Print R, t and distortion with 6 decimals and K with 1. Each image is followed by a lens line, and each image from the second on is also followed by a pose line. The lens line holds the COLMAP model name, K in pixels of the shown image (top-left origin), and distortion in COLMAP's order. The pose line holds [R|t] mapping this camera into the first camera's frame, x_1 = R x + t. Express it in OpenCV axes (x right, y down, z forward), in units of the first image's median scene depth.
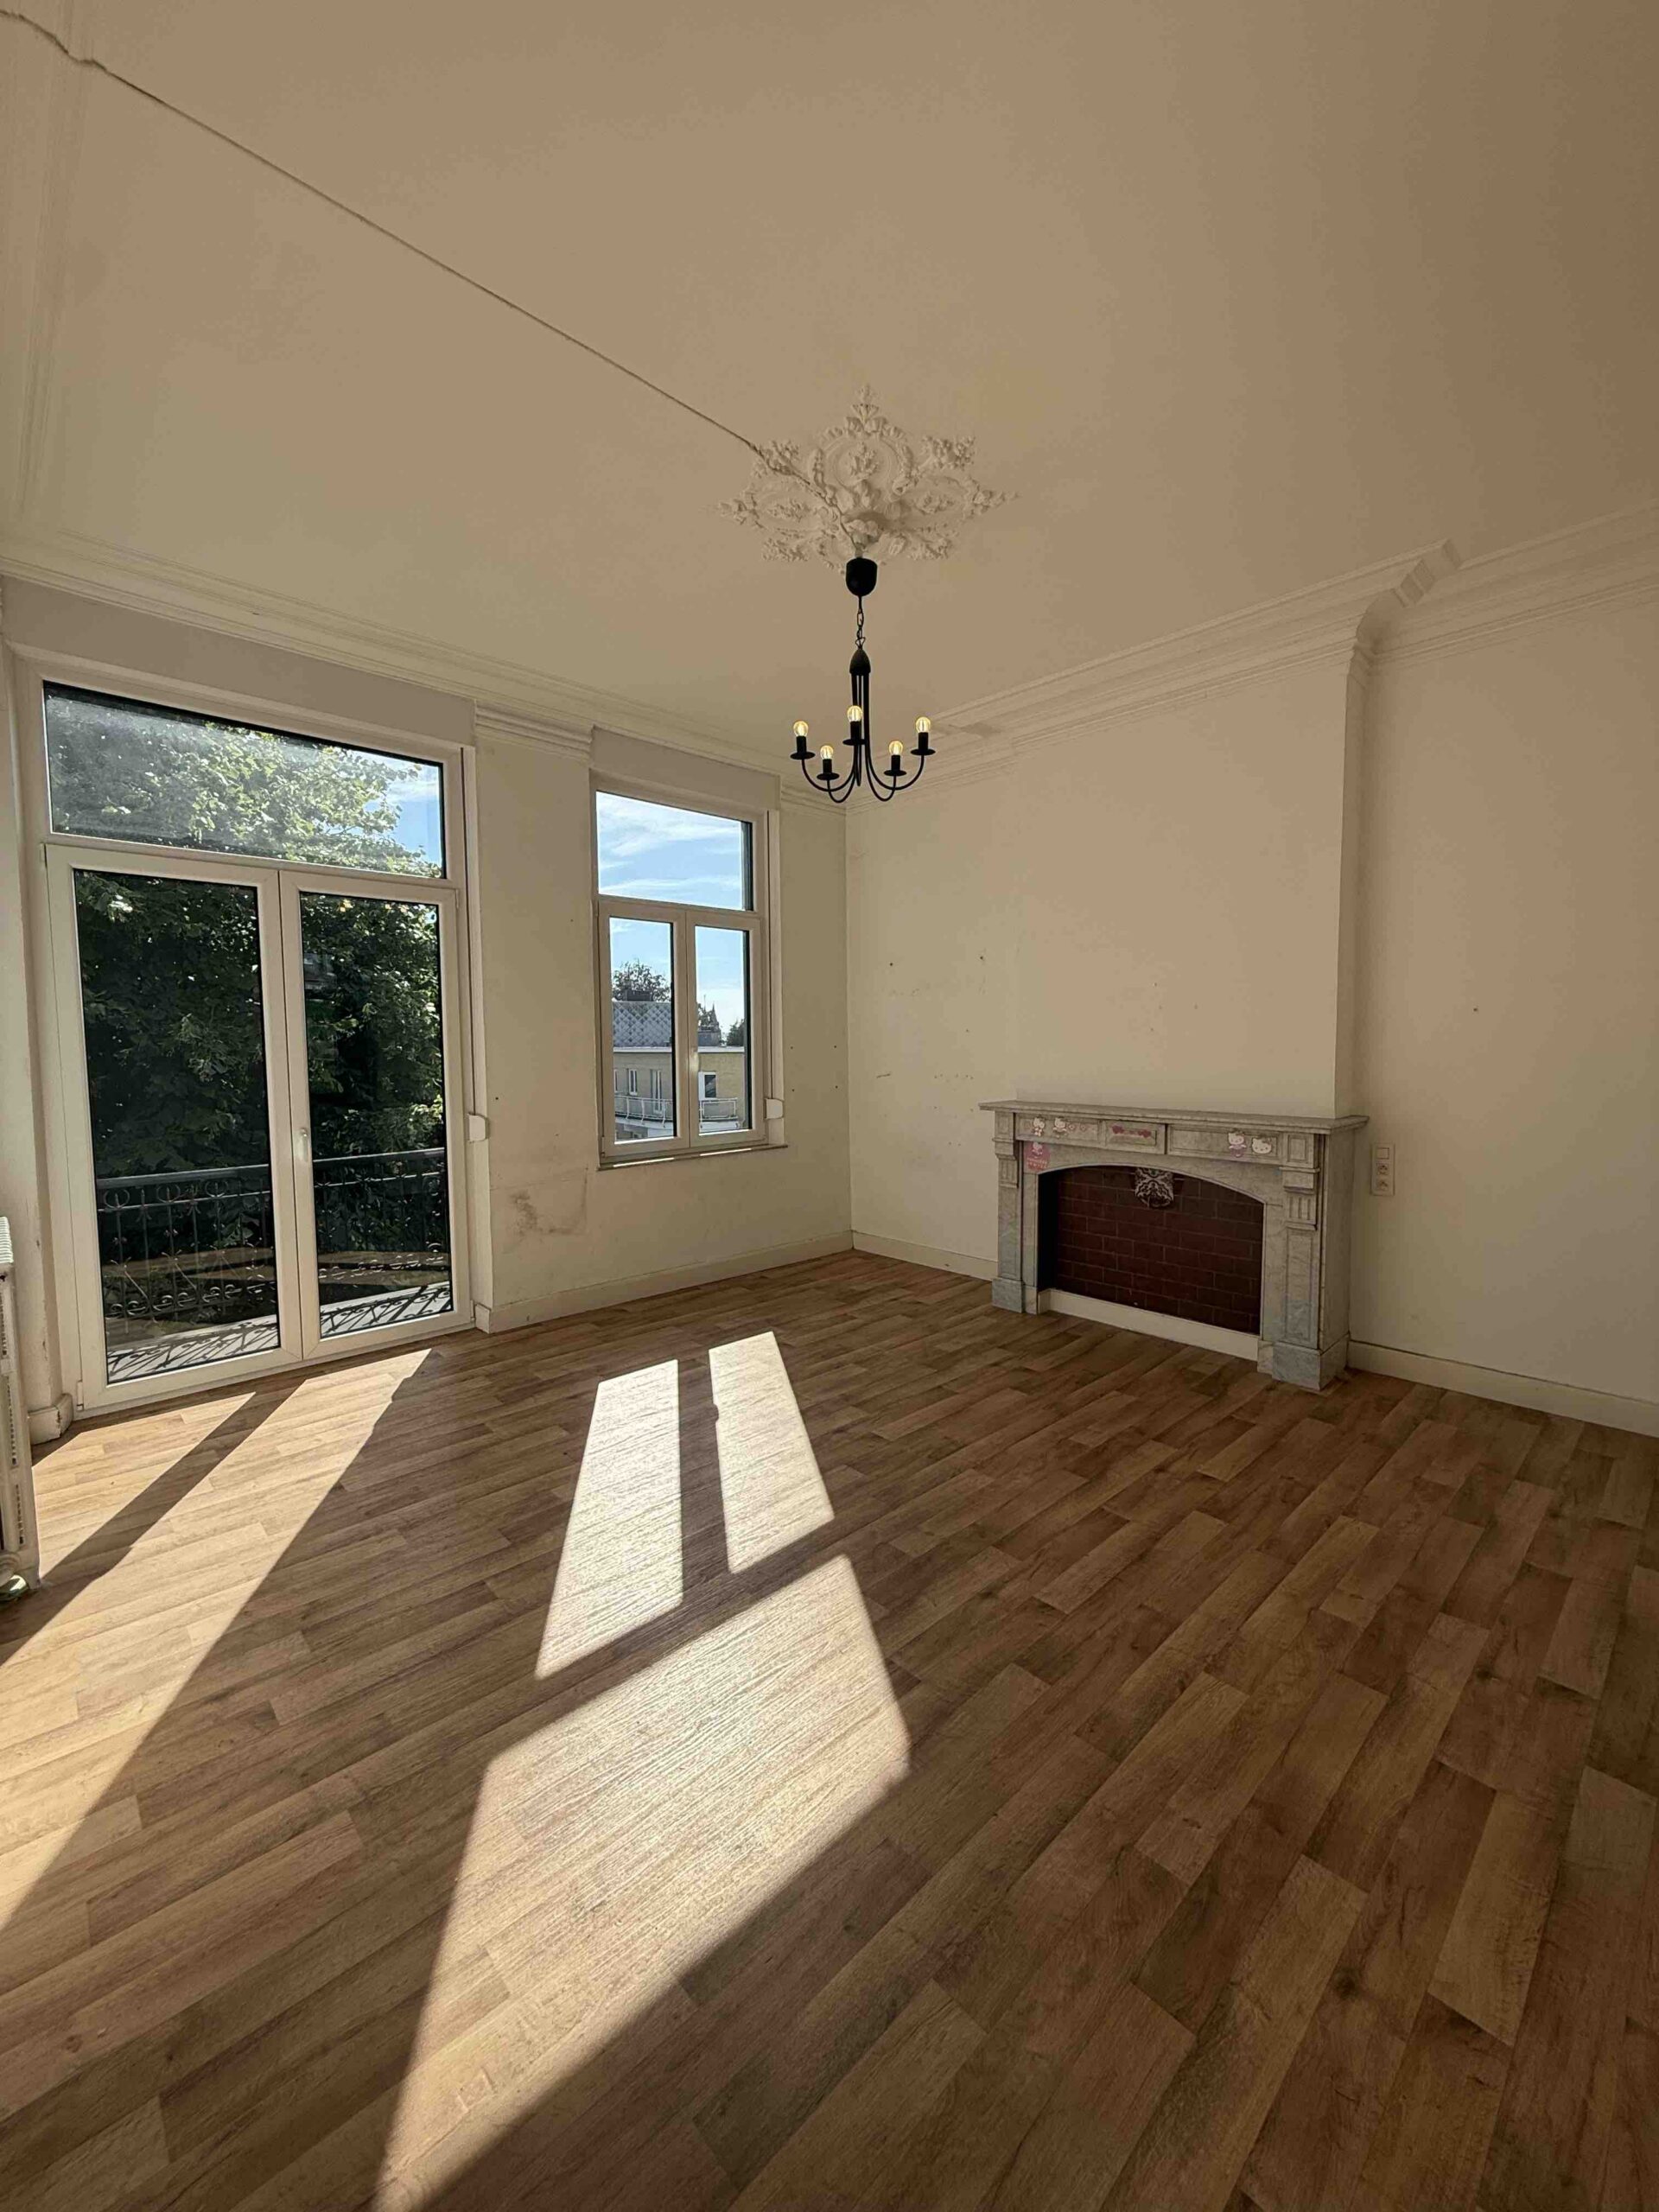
lens RADIAL K [[892.0, 0, 834.9], [0, 892.0, 1104.3], [0, 0, 1]] dist [0.000641, 0.000378]
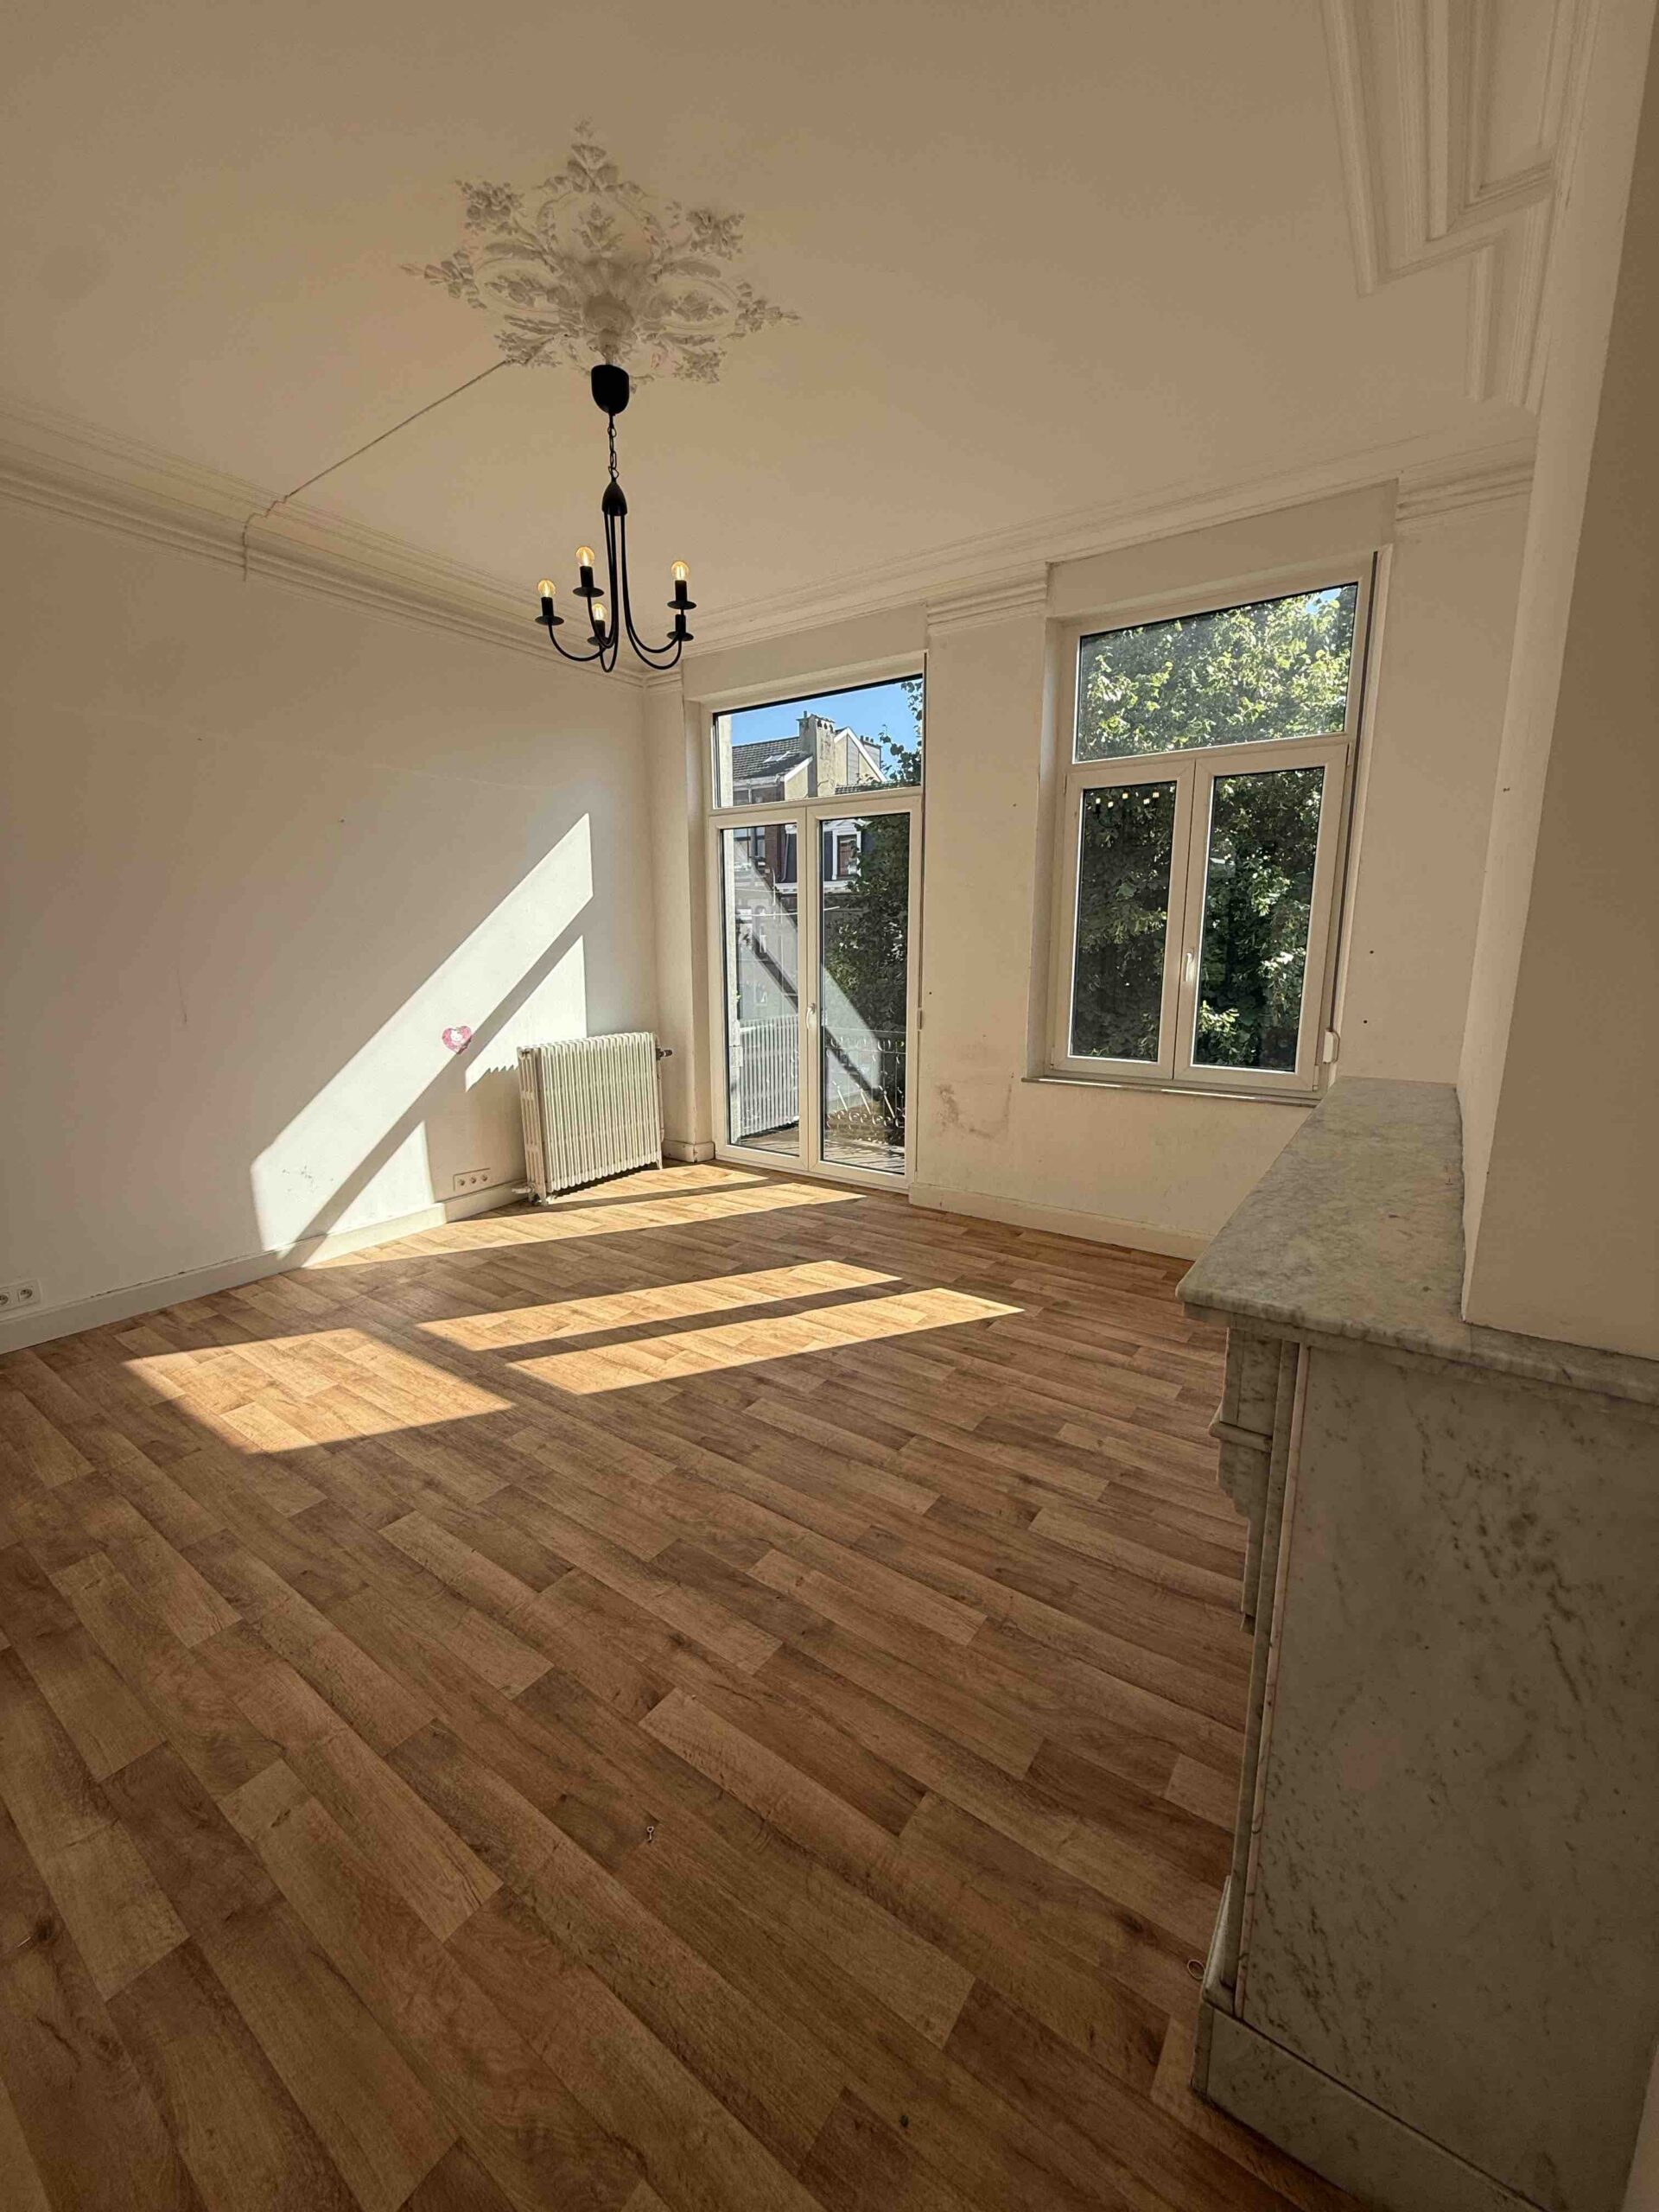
lens RADIAL K [[892.0, 0, 827.1], [0, 892.0, 1105.5], [0, 0, 1]] dist [0.000641, 0.000378]
pose [[0.177017, 0.193136, -0.965072, 0.938280], [-0.066568, 0.980661, 0.184045, -0.090258], [0.981954, 0.031663, 0.186451, 0.989320]]
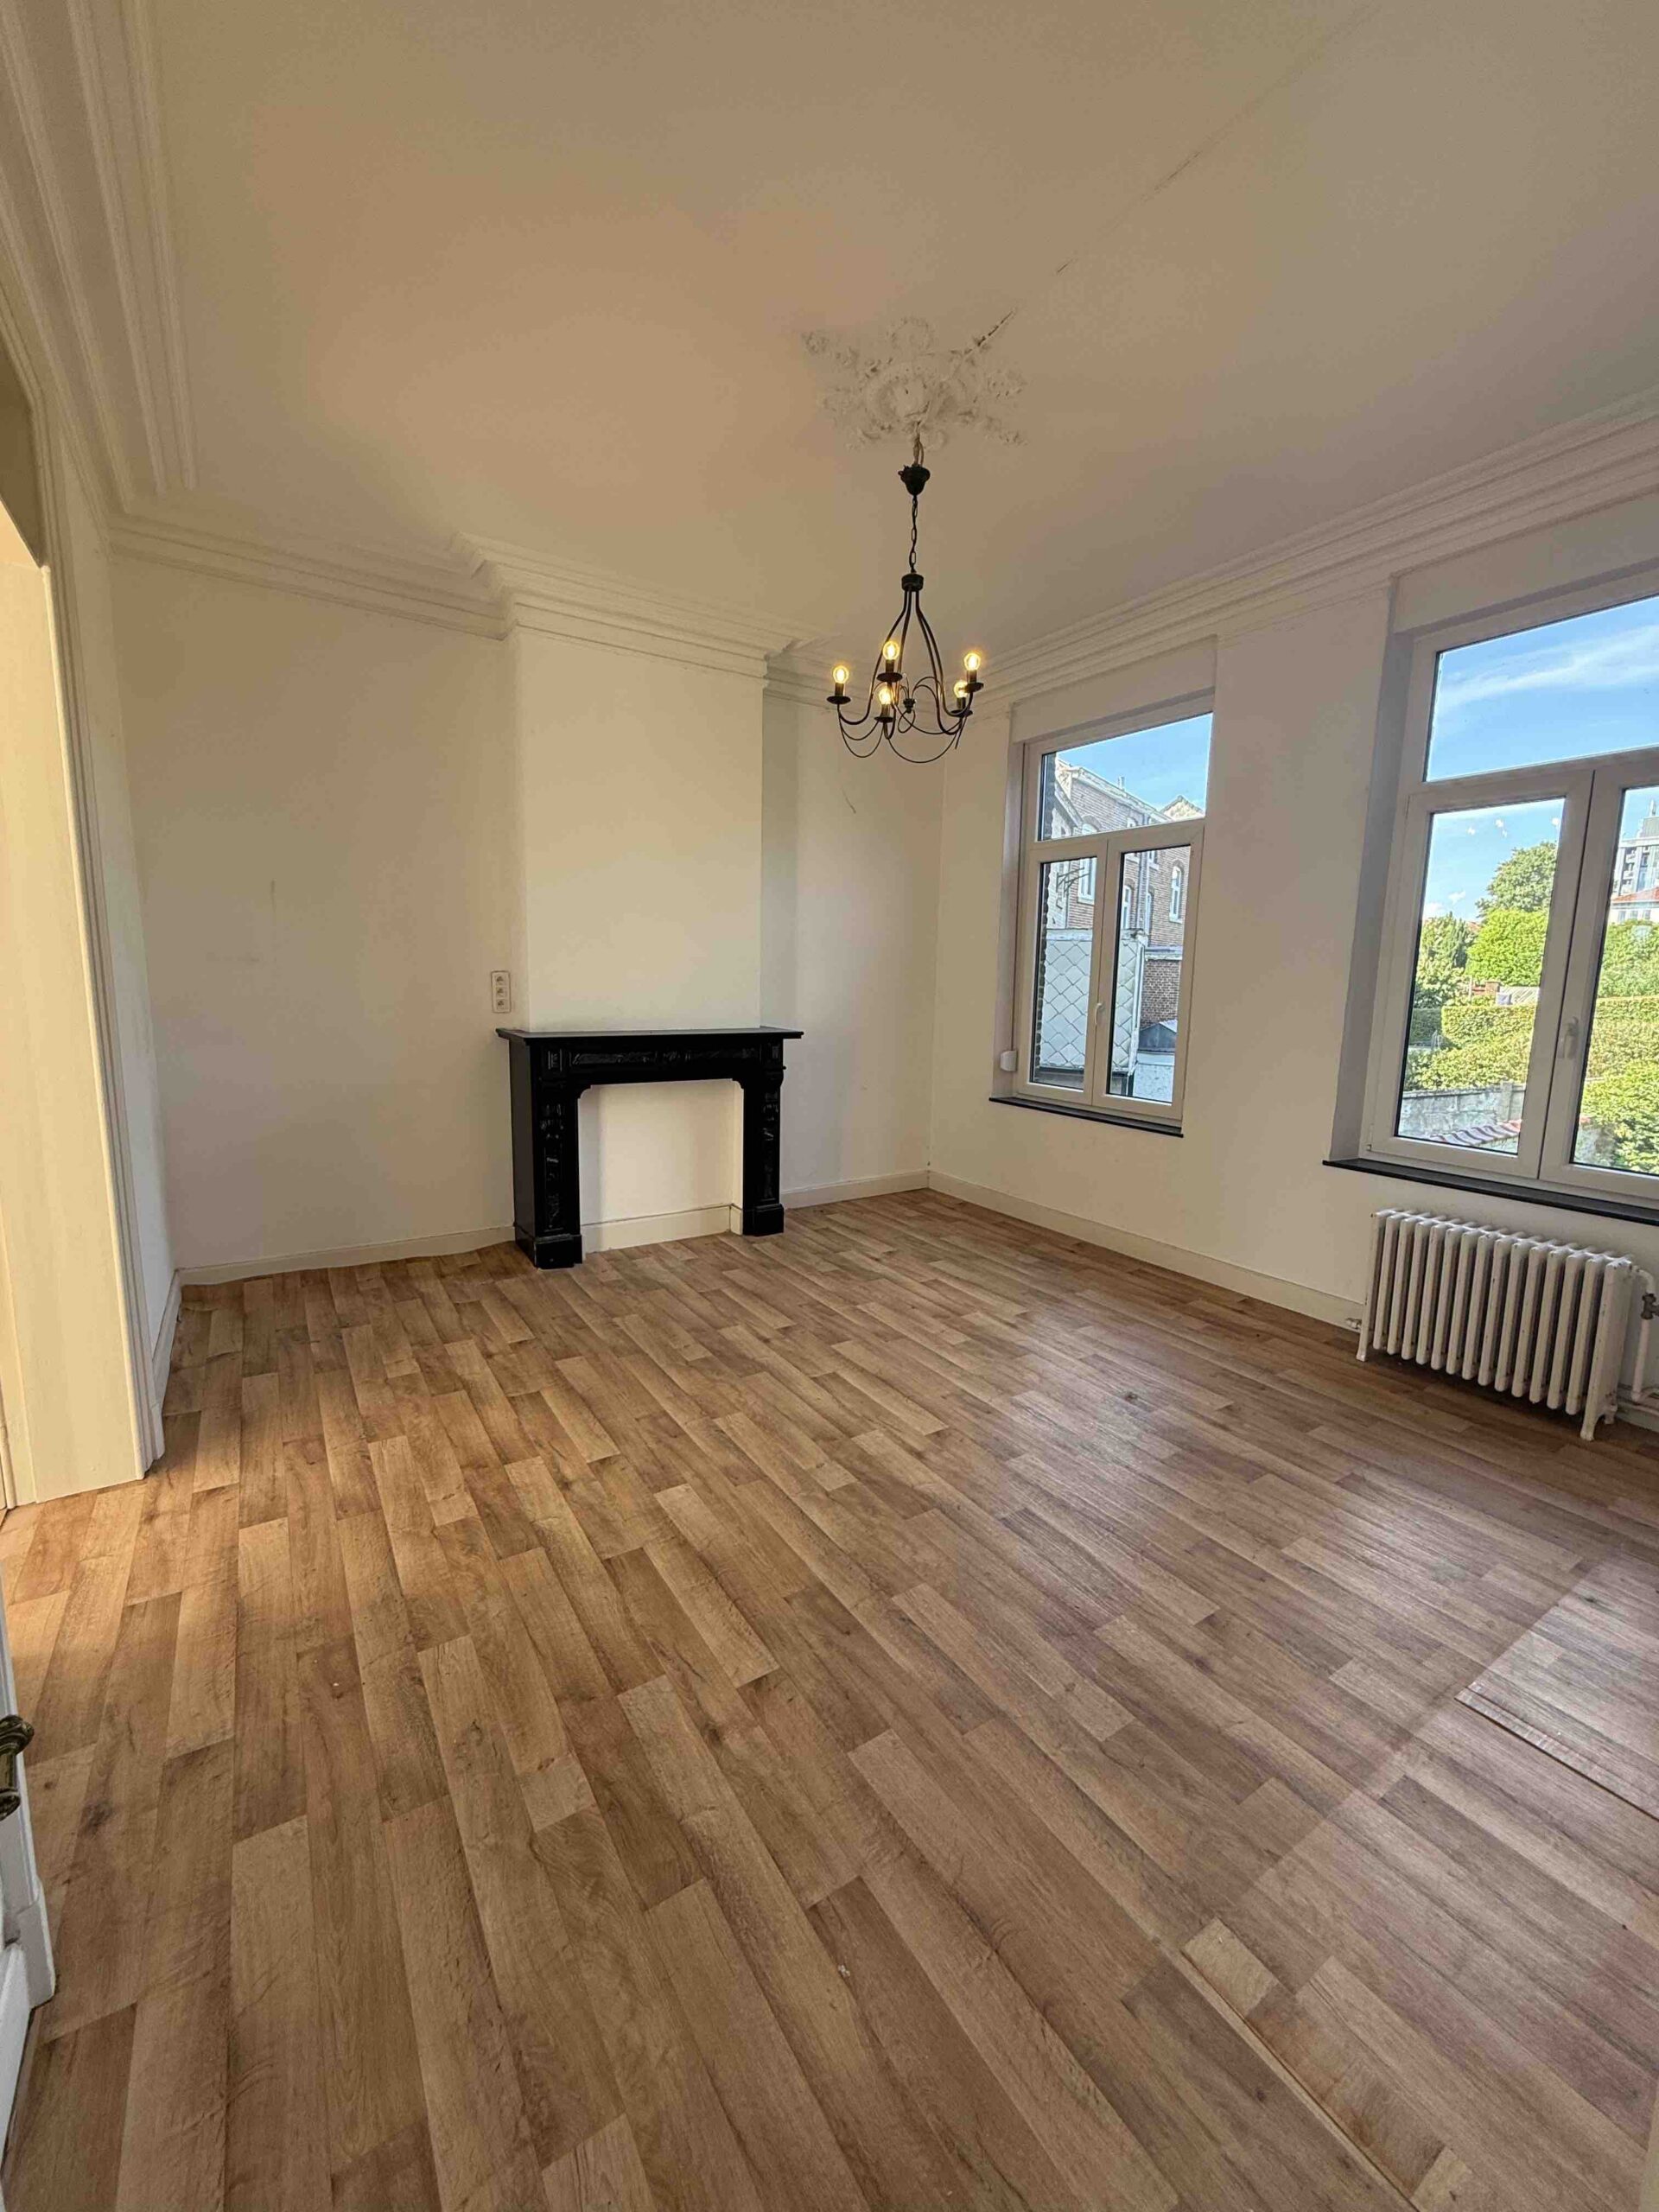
lens RADIAL K [[892.0, 0, 836.6], [0, 892.0, 1100.4], [0, 0, 1]] dist [0.000641, 0.000378]
pose [[0.180678, -0.134800, 0.974261, -0.225331], [0.043738, 0.990685, 0.128961, -0.017535], [-0.982569, 0.019311, 0.184891, 0.274389]]
